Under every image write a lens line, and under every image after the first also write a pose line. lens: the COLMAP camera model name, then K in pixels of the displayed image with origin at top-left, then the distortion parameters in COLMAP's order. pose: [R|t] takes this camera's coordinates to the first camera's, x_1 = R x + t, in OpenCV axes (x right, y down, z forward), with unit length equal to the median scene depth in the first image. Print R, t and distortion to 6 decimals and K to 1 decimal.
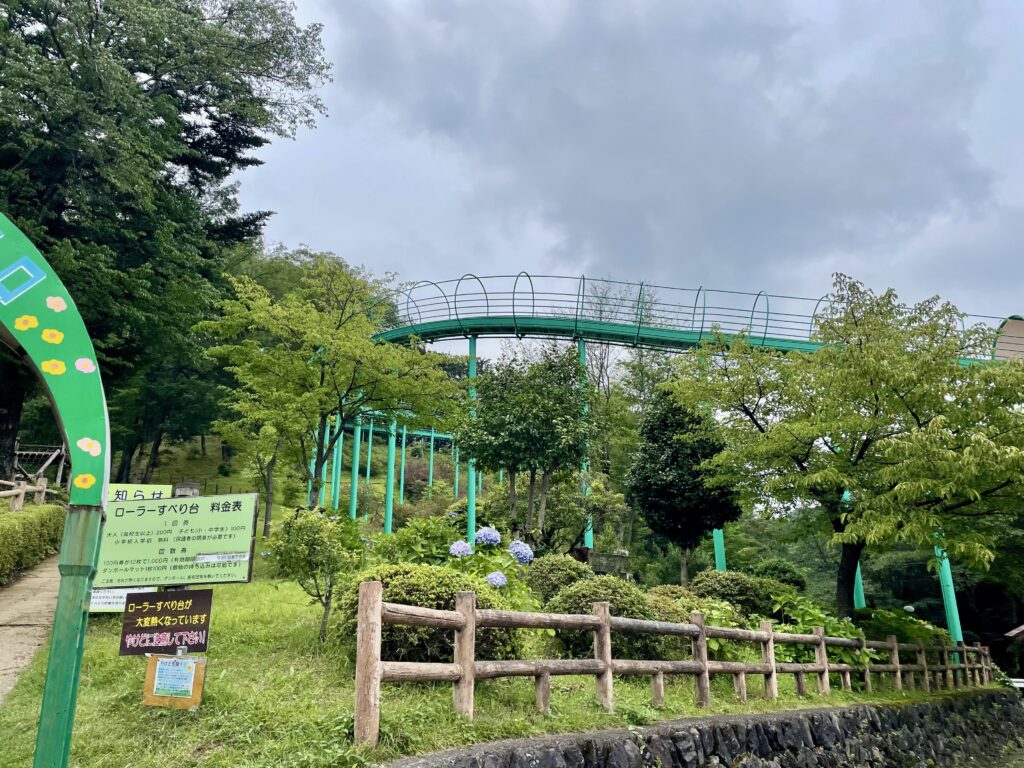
lens RADIAL K [[781.9, 0, 526.9], [0, 781.9, 382.3], [0, 0, 1]] dist [0.097349, -0.114752]
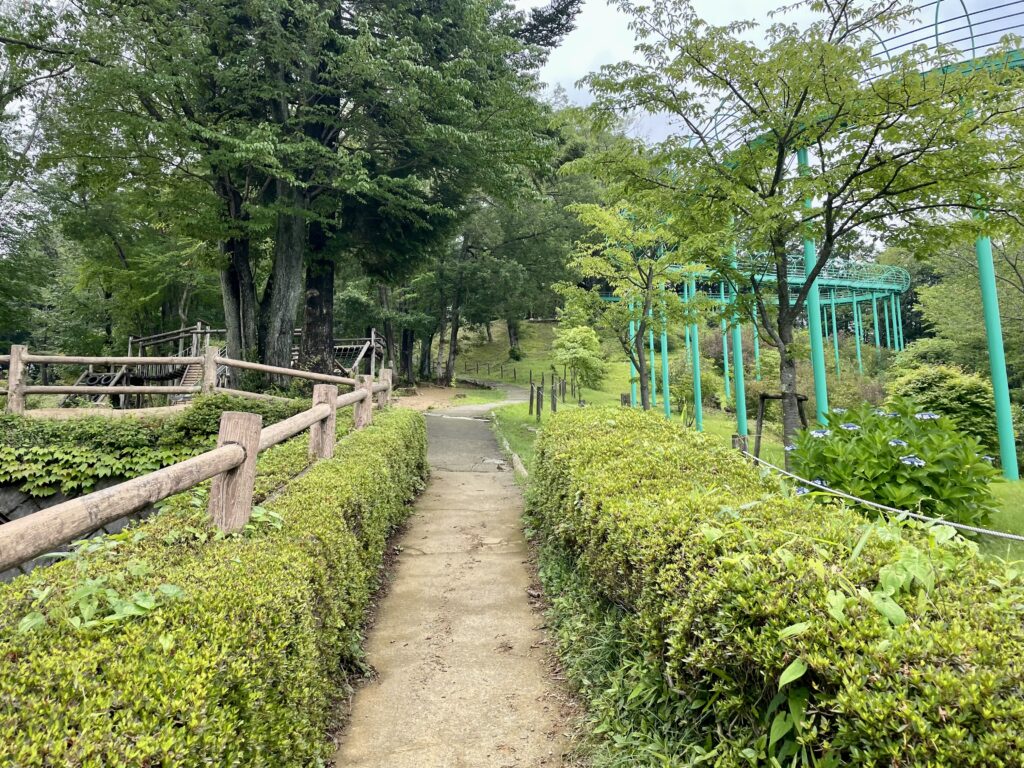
lens RADIAL K [[781.9, 0, 511.3], [0, 781.9, 366.5], [0, 0, 1]] dist [0.097349, -0.114752]
pose [[0.942015, -0.059864, -0.330187, -0.266037], [0.103954, 0.987615, 0.117519, 0.048168], [0.319062, -0.145029, 0.936571, 0.388128]]
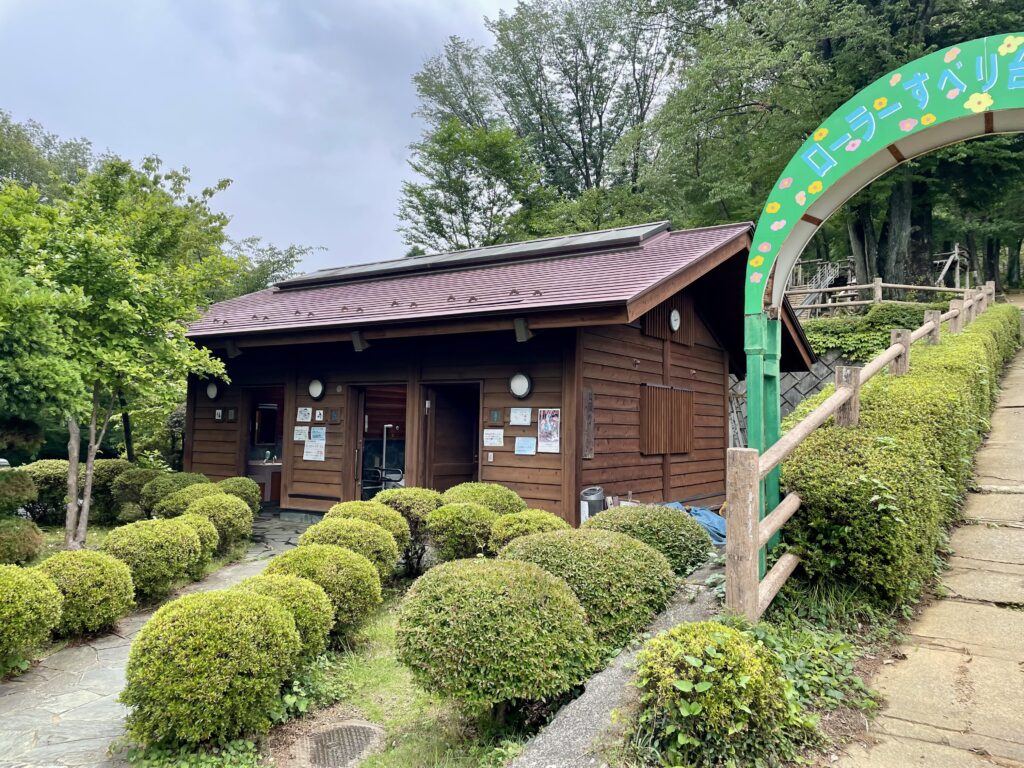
lens RADIAL K [[781.9, 0, 493.0], [0, 781.9, 375.7], [0, 0, 1]] dist [0.097349, -0.114752]
pose [[0.514302, -0.037536, -0.856787, -0.031757], [0.236522, 0.966504, 0.099634, -0.019836], [0.824348, -0.253891, 0.505953, -0.111871]]
